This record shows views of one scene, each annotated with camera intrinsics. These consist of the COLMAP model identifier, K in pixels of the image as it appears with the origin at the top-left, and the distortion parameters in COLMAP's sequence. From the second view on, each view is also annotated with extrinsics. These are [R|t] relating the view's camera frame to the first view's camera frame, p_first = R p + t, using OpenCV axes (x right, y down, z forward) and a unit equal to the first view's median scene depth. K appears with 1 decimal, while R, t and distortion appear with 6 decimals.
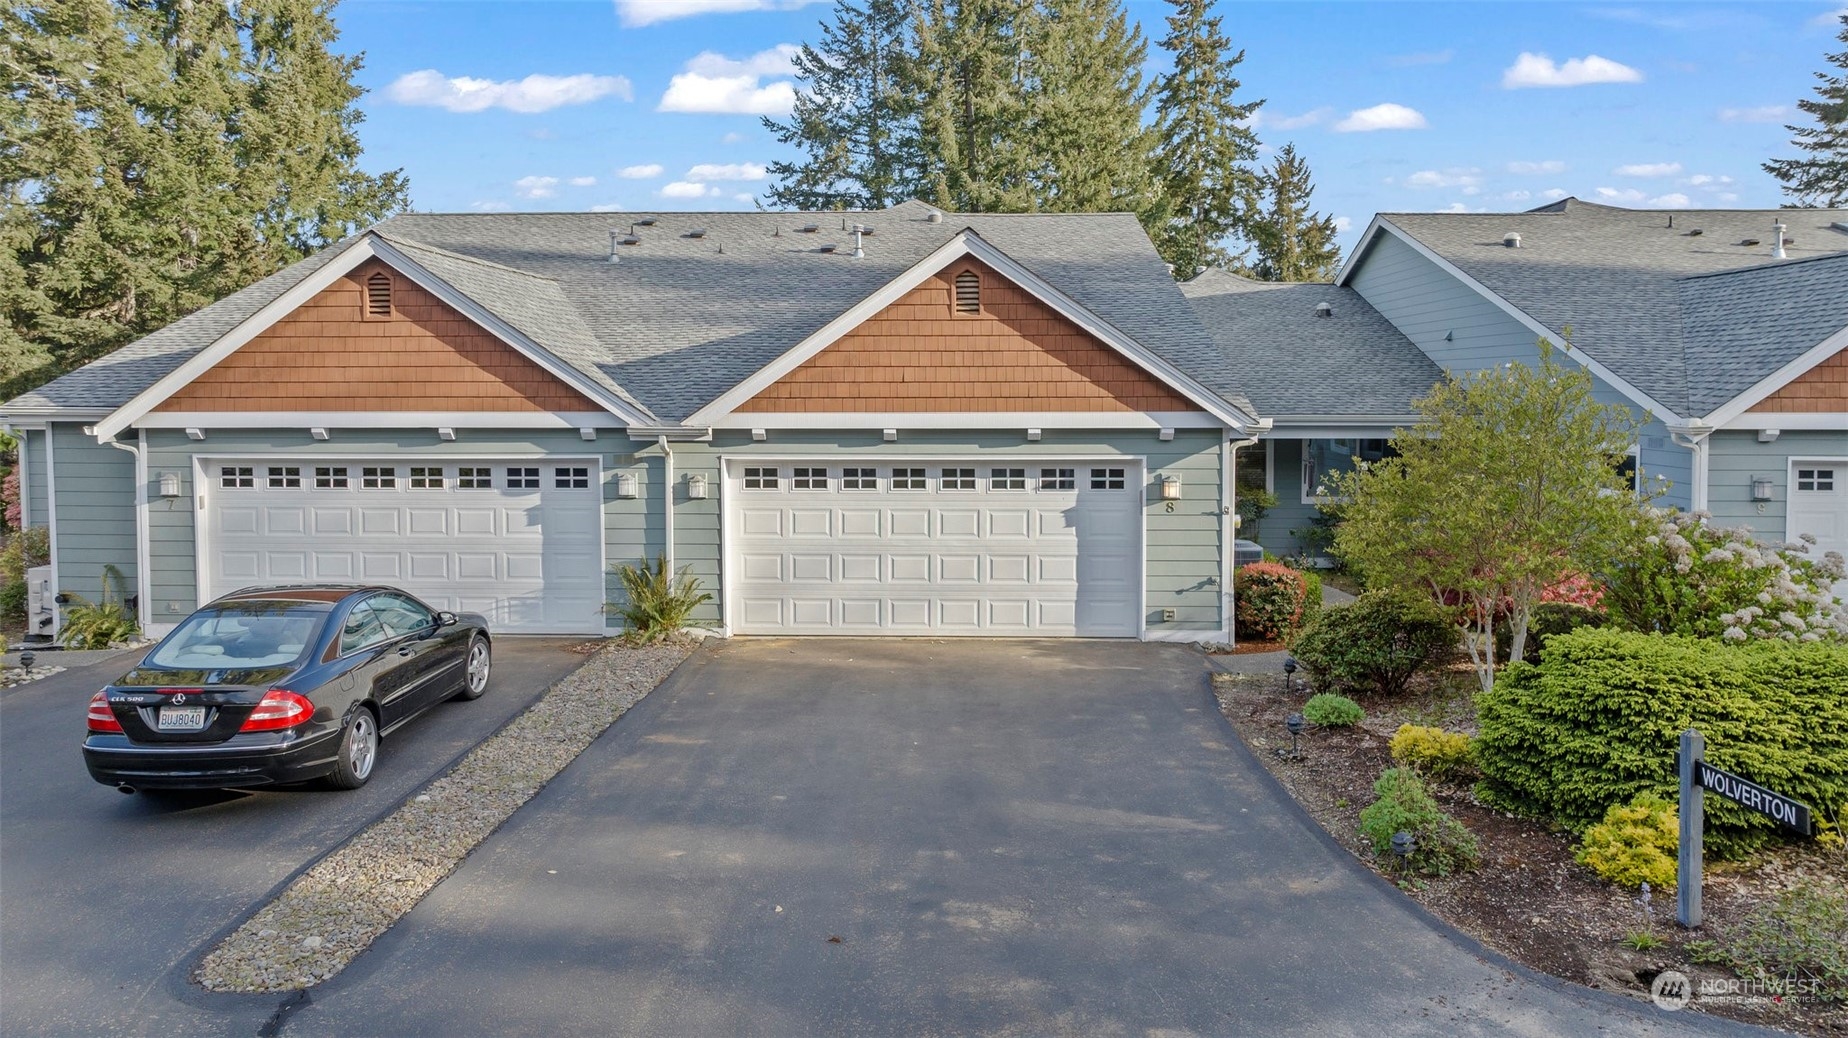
lens RADIAL K [[1305.1, 0, 922.5], [0, 1305.1, 519.3], [0, 0, 1]] dist [-0.002467, -0.000442]
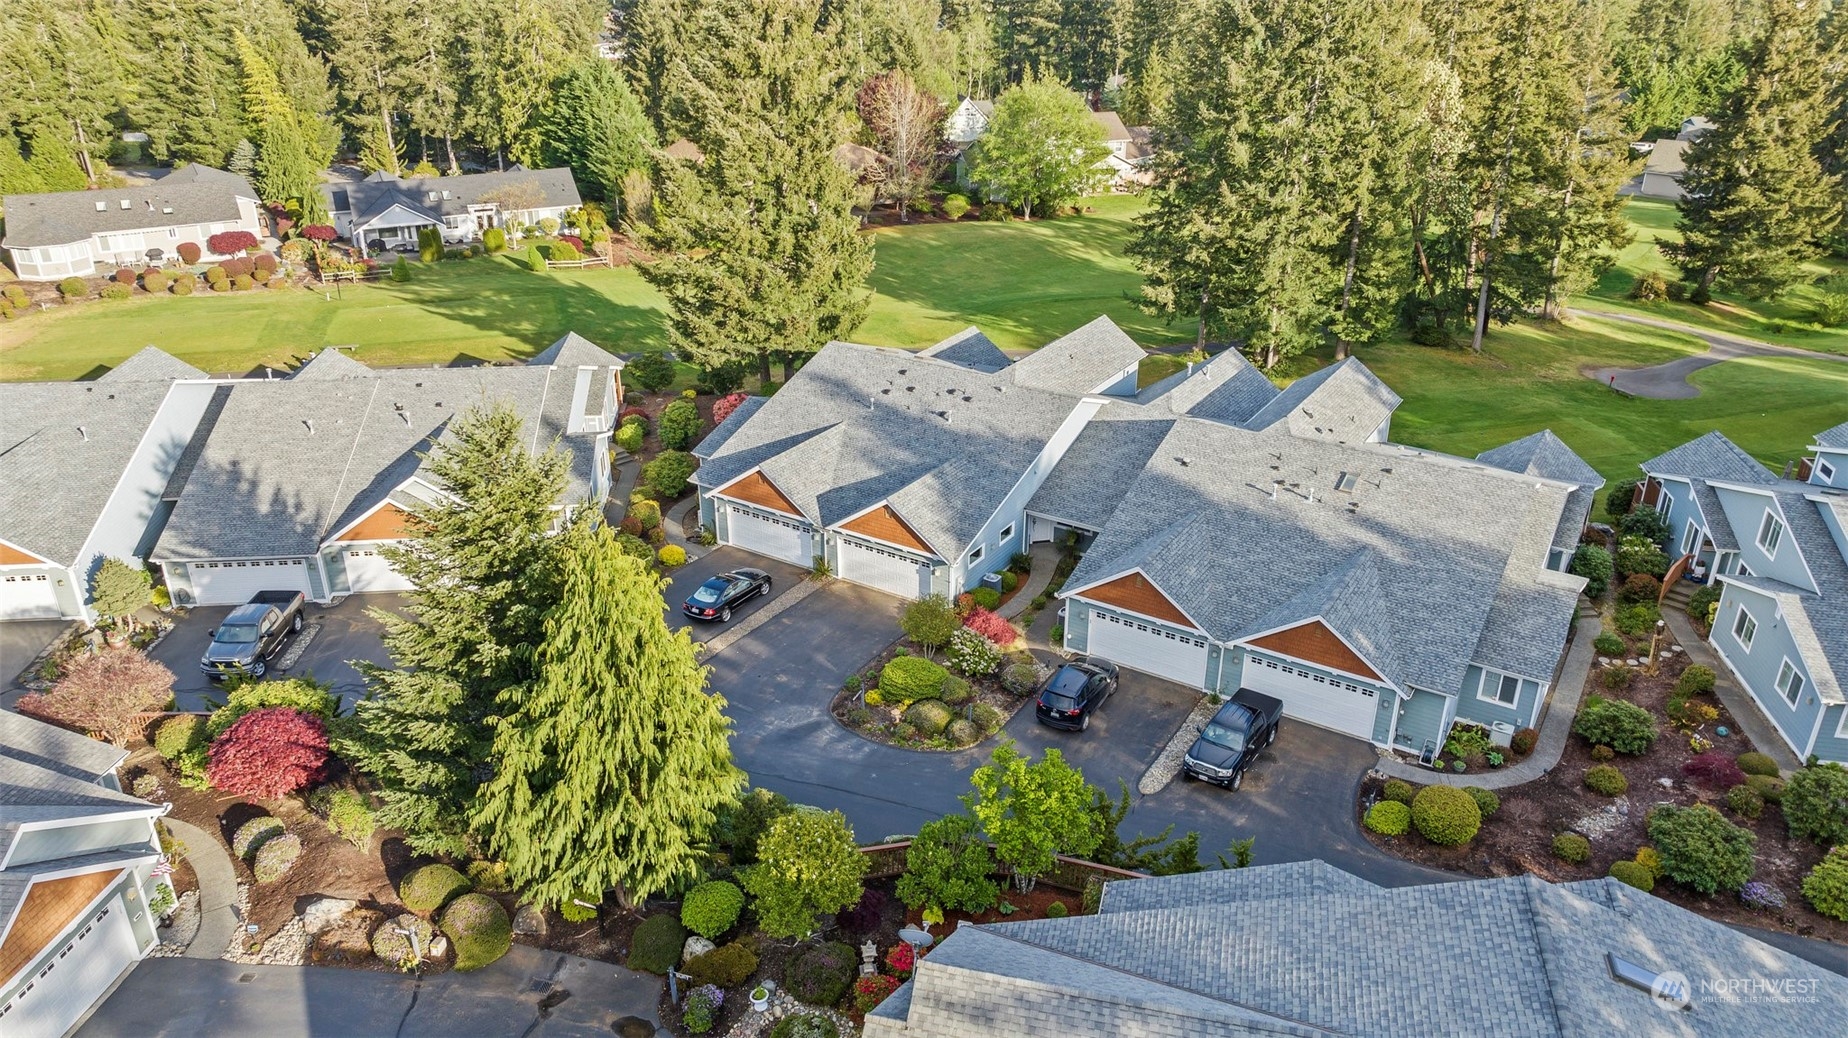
lens RADIAL K [[1305.1, 0, 922.3], [0, 1305.1, 518.3], [0, 0, 1]] dist [-0.002467, -0.000442]
pose [[0.863429, 0.201539, -0.462463, 1.769411], [-0.048218, 0.945504, 0.322022, -1.305100], [0.502160, -0.255744, 0.826093, -1.945228]]
